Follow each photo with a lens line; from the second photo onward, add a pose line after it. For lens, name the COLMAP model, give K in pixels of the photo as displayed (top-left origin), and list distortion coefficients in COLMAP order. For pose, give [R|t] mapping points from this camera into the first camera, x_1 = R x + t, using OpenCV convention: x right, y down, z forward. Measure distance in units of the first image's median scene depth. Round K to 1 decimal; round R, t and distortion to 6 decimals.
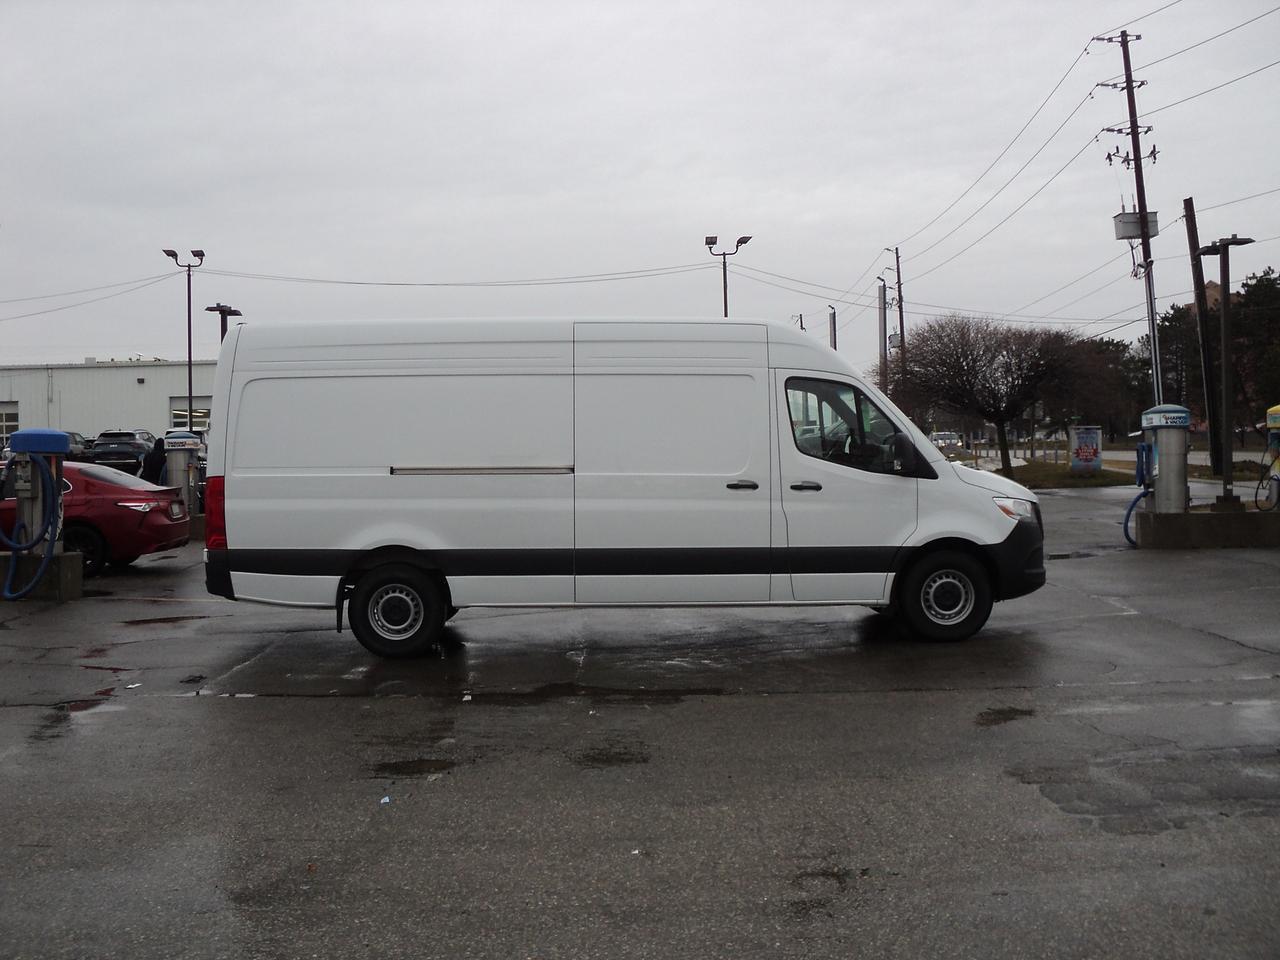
lens RADIAL K [[1324.7, 0, 613.5], [0, 1324.7, 487.4], [0, 0, 1]] dist [-0.203460, 0.216190]
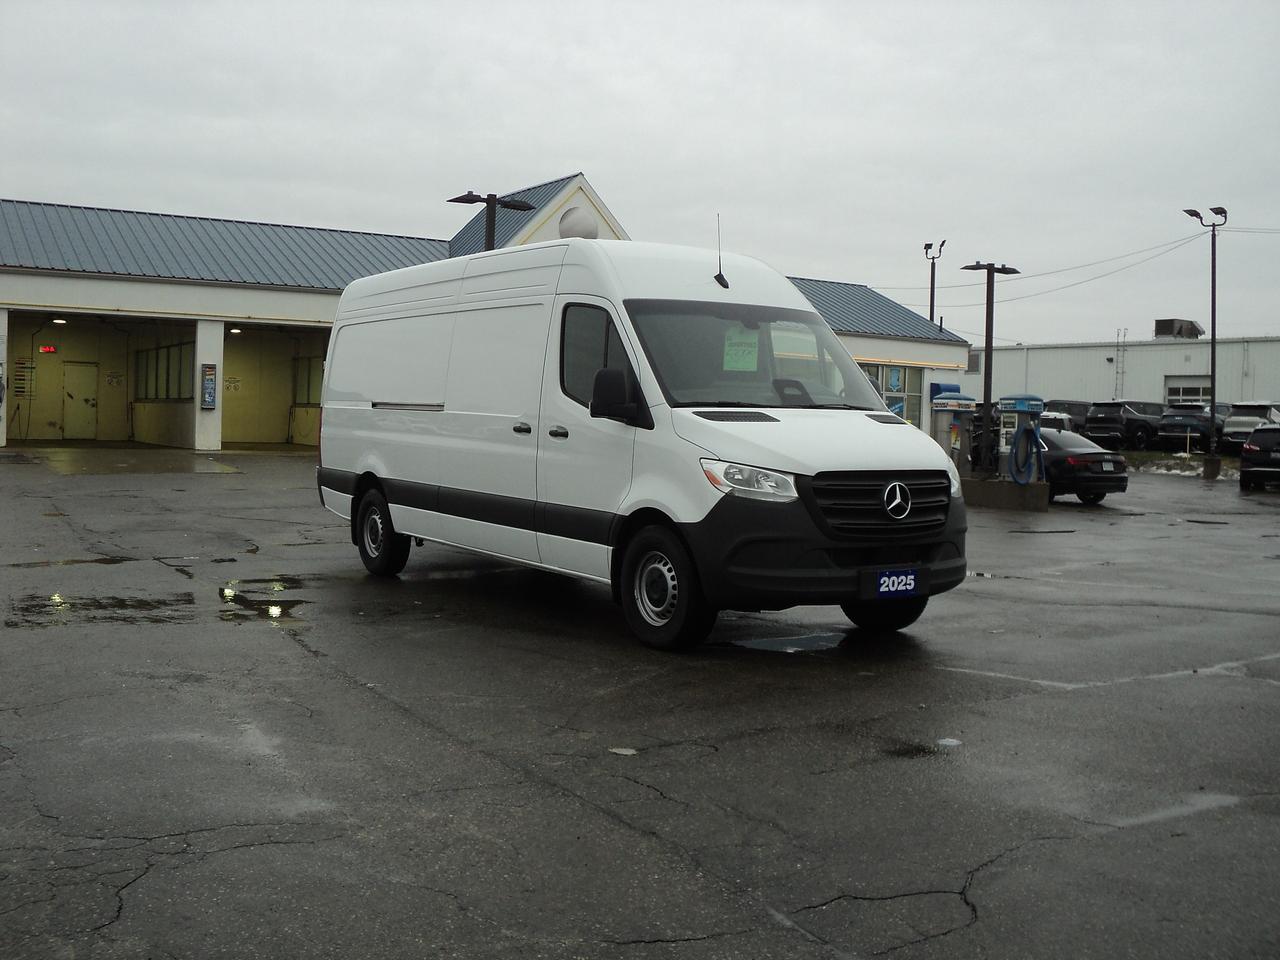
lens RADIAL K [[1324.7, 0, 613.5], [0, 1324.7, 487.4], [0, 0, 1]] dist [-0.203460, 0.216190]
pose [[0.519503, 0.071349, -0.851485, 0.877178], [-0.058376, 0.997143, 0.047938, -0.008104], [0.852472, 0.024803, 0.522184, 0.583816]]
